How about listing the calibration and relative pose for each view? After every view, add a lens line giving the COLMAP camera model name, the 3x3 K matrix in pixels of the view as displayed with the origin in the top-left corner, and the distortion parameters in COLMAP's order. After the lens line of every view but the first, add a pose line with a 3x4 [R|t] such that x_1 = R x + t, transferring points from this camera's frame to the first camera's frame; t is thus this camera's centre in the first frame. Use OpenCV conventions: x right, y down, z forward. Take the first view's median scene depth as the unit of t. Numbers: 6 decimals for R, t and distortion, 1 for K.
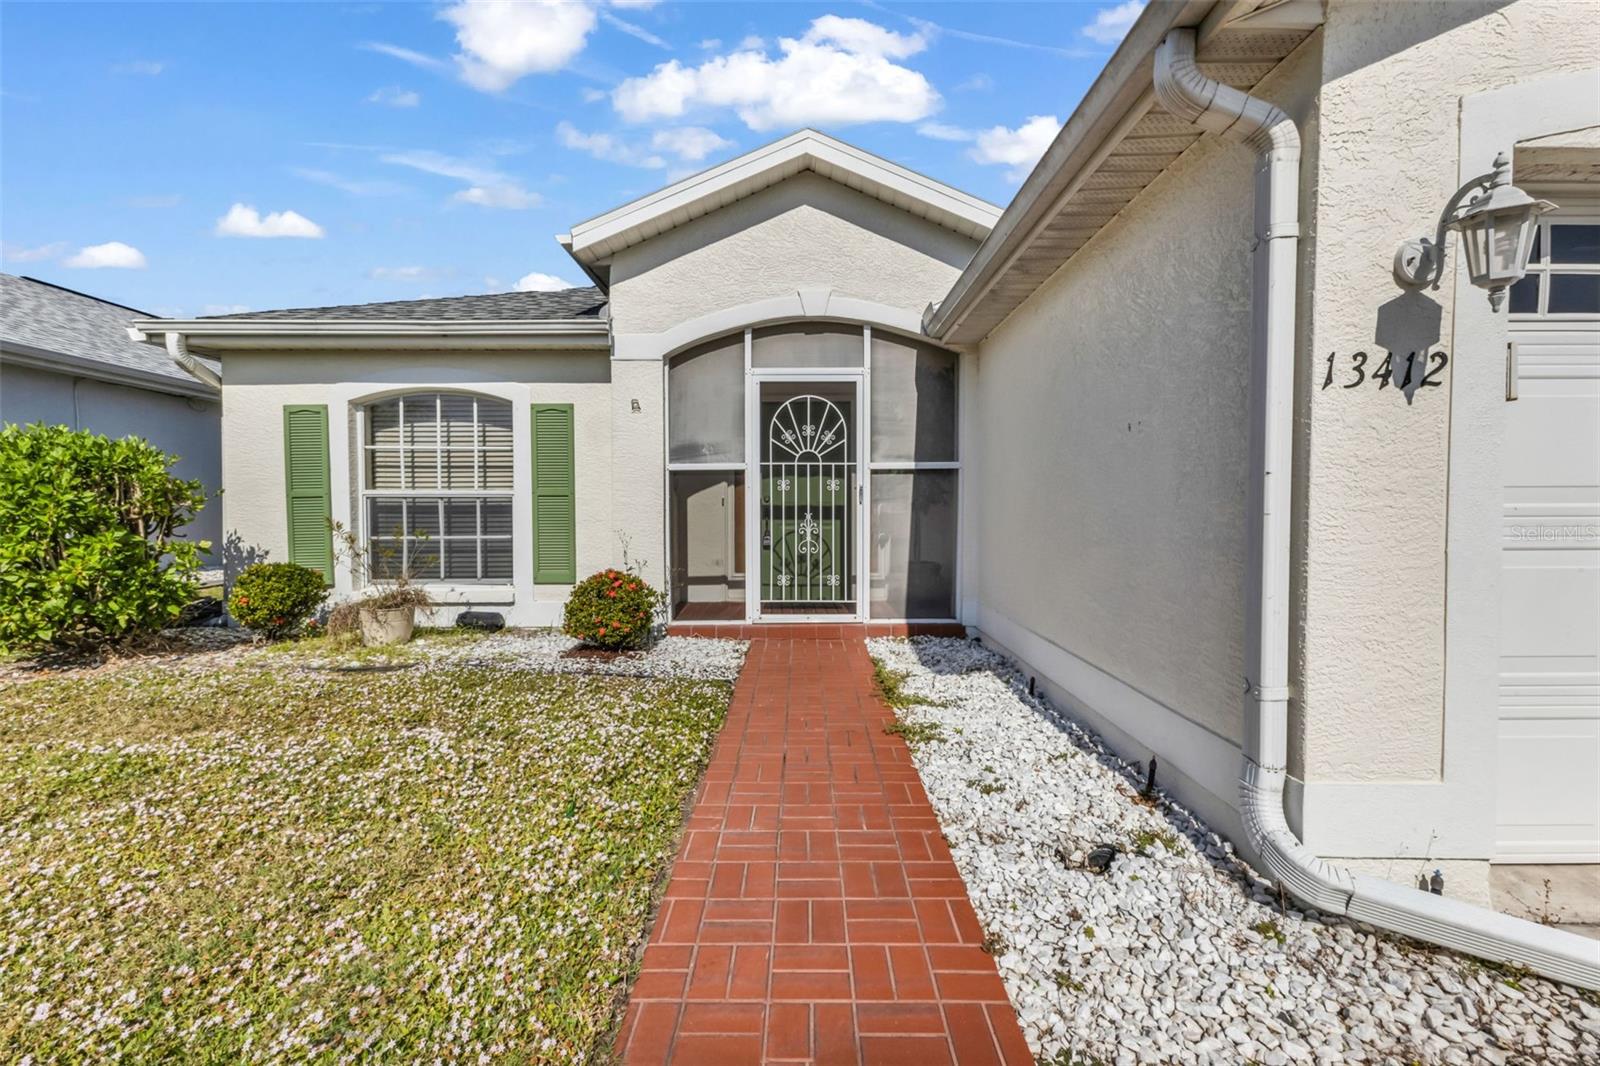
lens RADIAL K [[688.8, 0, 800.5], [0, 688.8, 526.9], [0, 0, 1]] dist [0.005022, 0.000372]
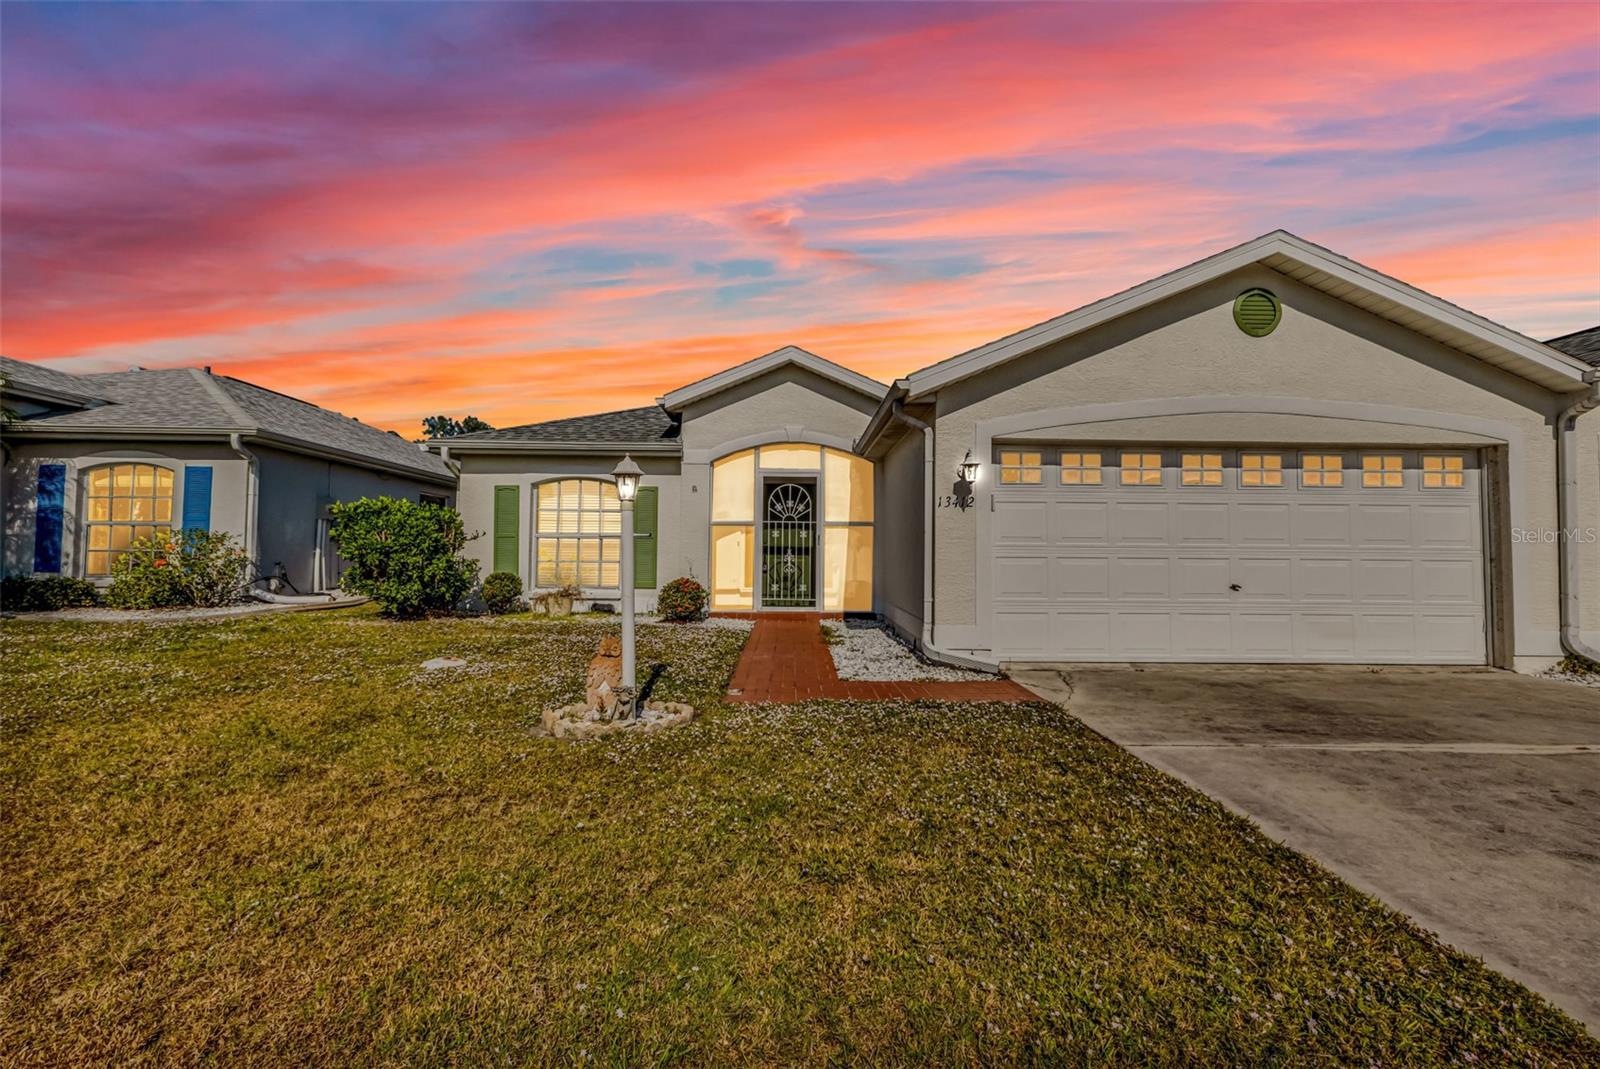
lens RADIAL K [[688.8, 0, 800.5], [0, 688.8, 528.4], [0, 0, 1]] dist [0.005022, 0.000372]
pose [[0.999824, 0.012551, 0.013937, 0.014821], [-0.011559, 0.997543, -0.069092, 0.047947], [-0.014770, 0.068919, 0.997513, -0.786493]]
